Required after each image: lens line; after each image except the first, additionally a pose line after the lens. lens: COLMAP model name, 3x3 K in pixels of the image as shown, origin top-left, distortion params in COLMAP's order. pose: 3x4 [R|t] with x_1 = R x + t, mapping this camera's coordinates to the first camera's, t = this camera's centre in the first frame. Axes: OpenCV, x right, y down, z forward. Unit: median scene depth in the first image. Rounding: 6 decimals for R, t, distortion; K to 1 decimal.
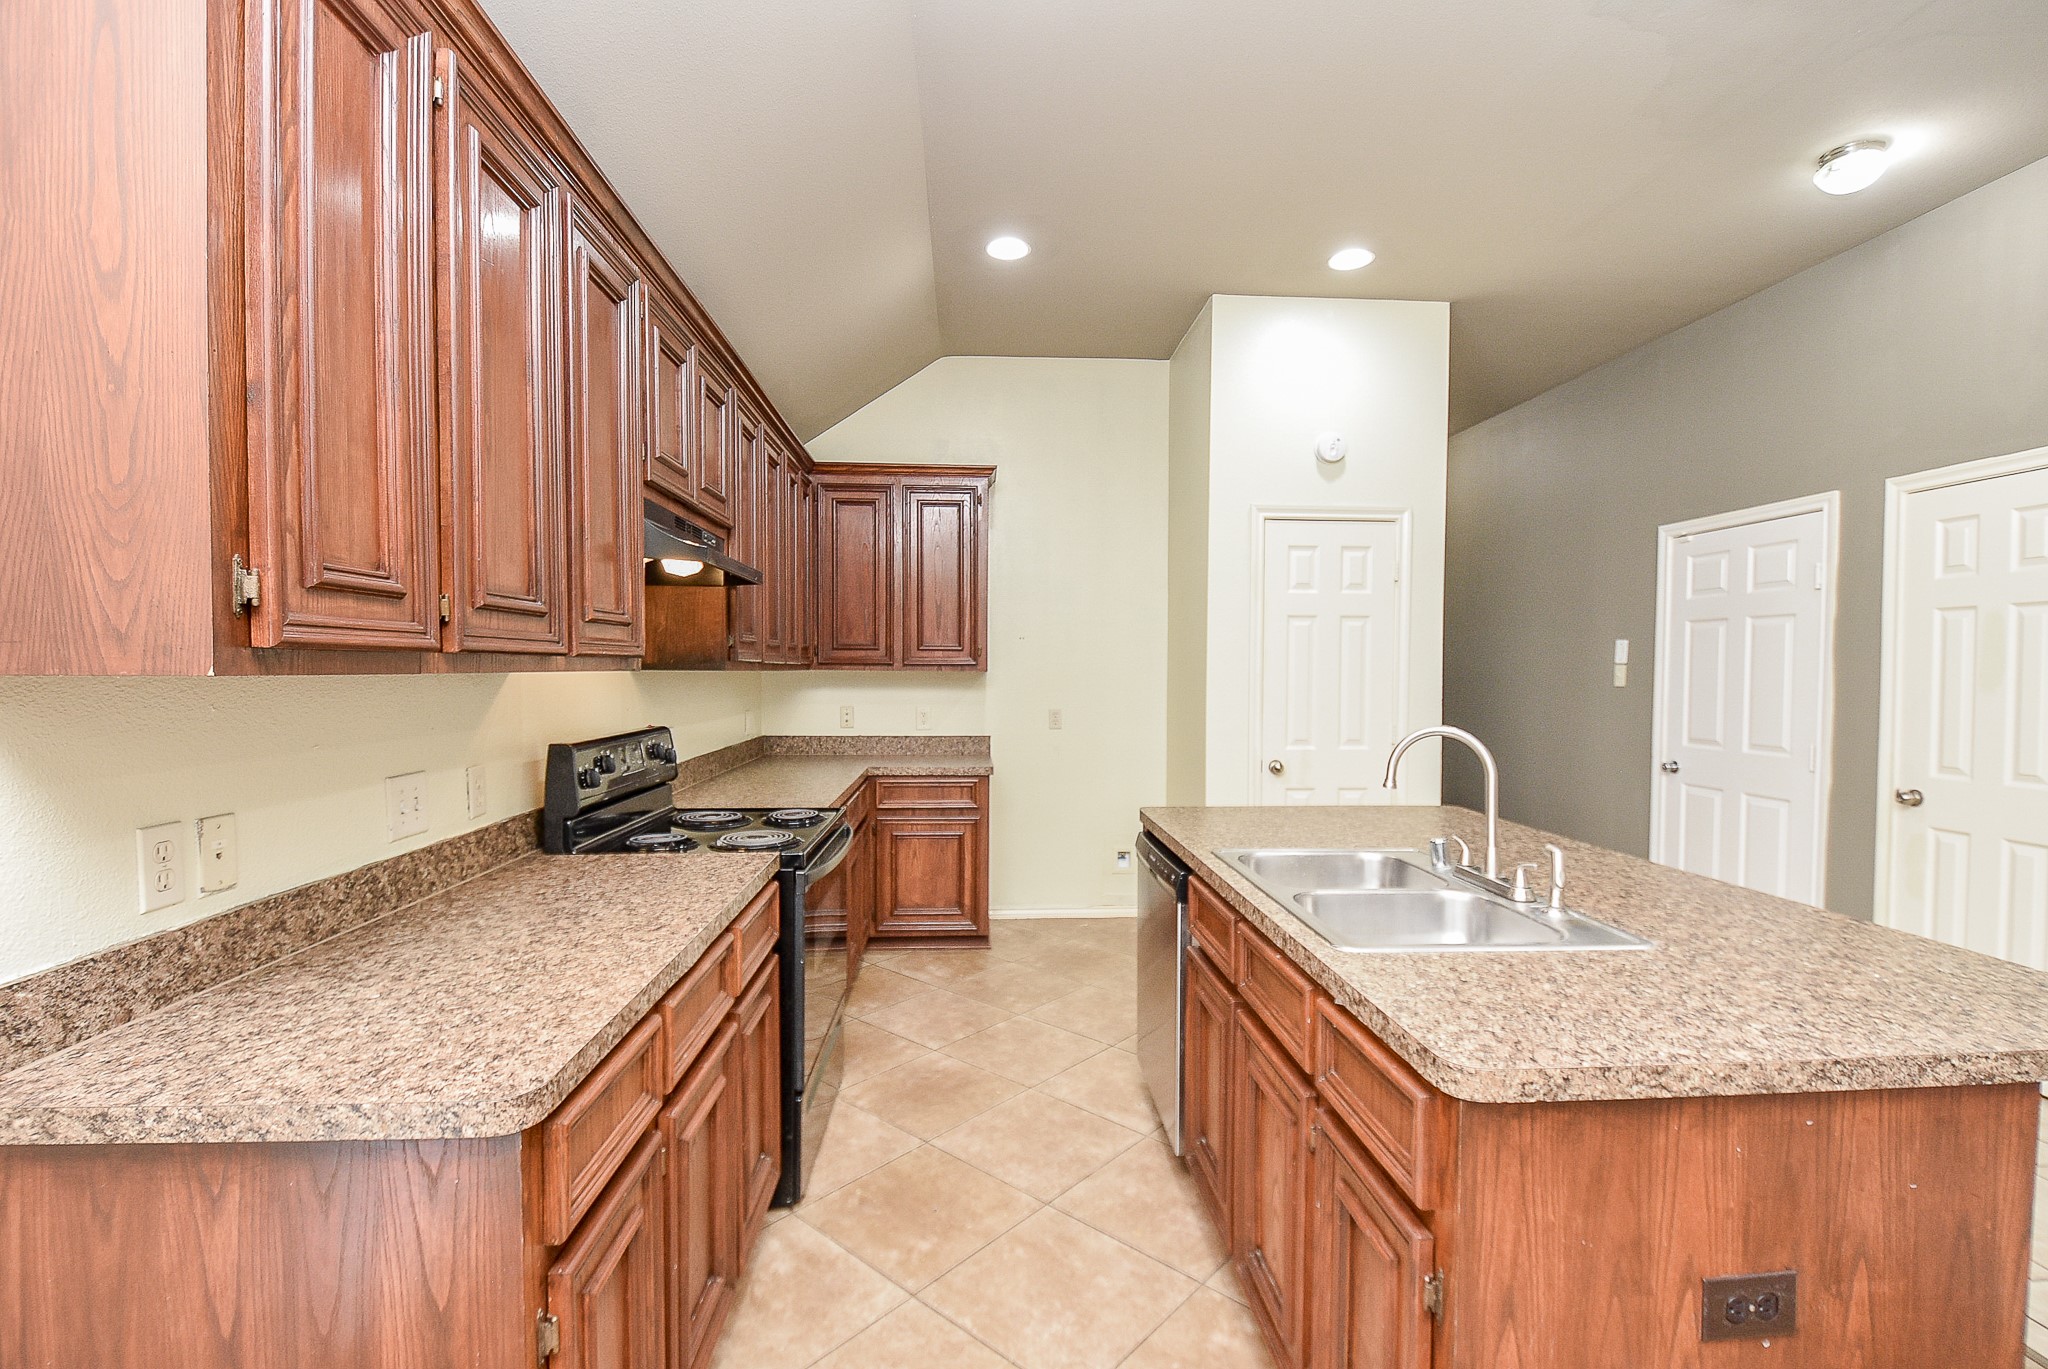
lens RADIAL K [[918.3, 0, 1029.6], [0, 918.3, 689.1], [0, 0, 1]] dist [0.031354, -0.026448]
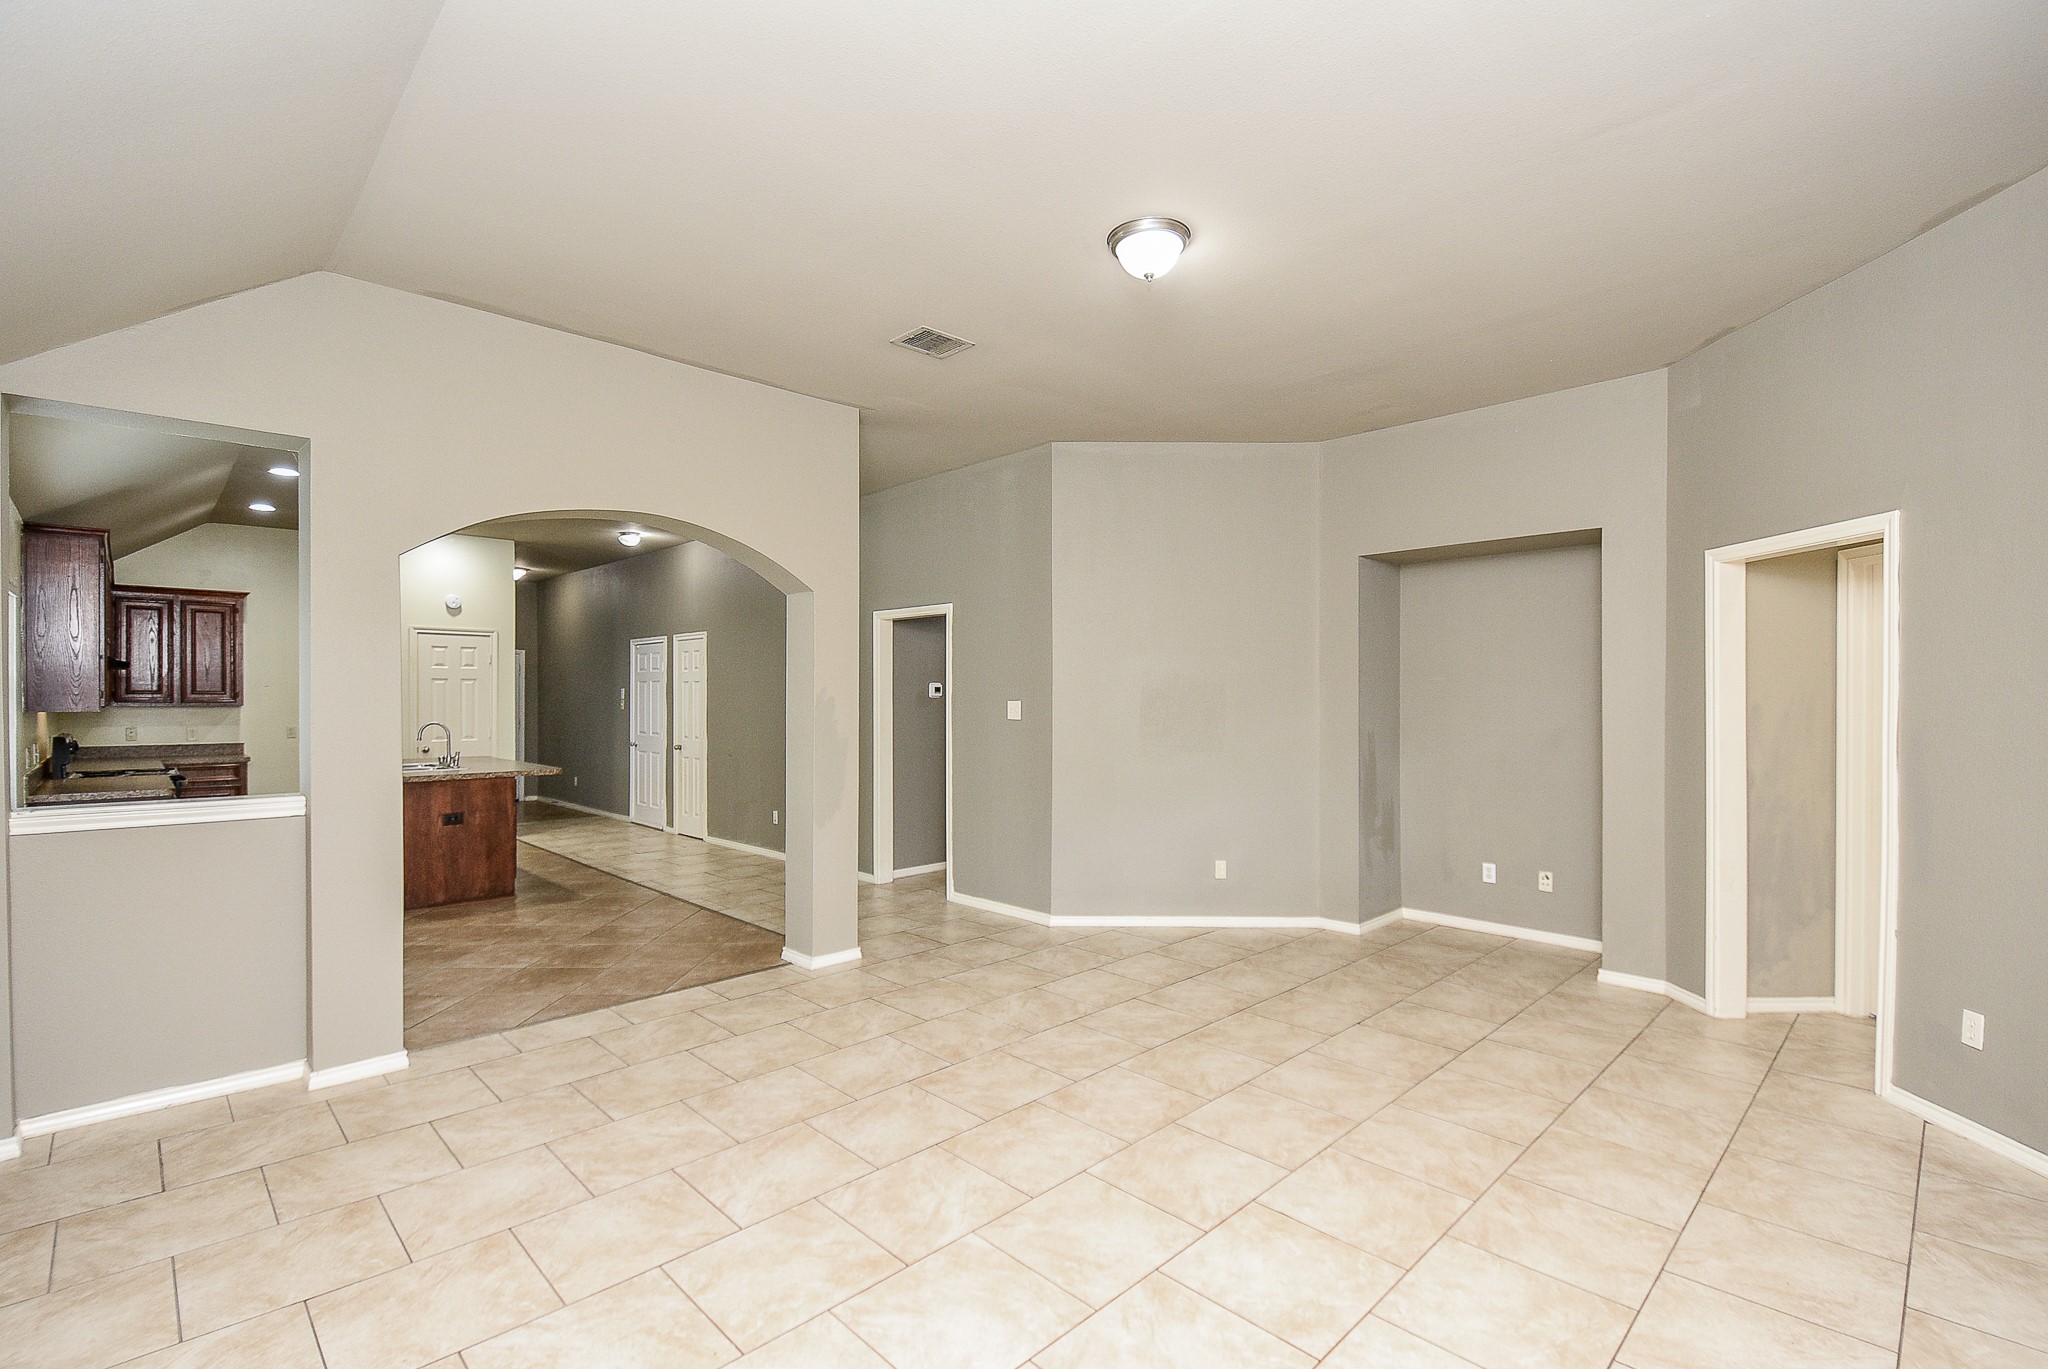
lens RADIAL K [[918.3, 0, 1029.6], [0, 918.3, 689.1], [0, 0, 1]] dist [0.031354, -0.026448]
pose [[0.757518, 0.001543, 0.652812, -0.071479], [0.016100, 0.999649, -0.021044, 0.011881], [-0.652616, 0.026451, 0.757227, -1.544266]]
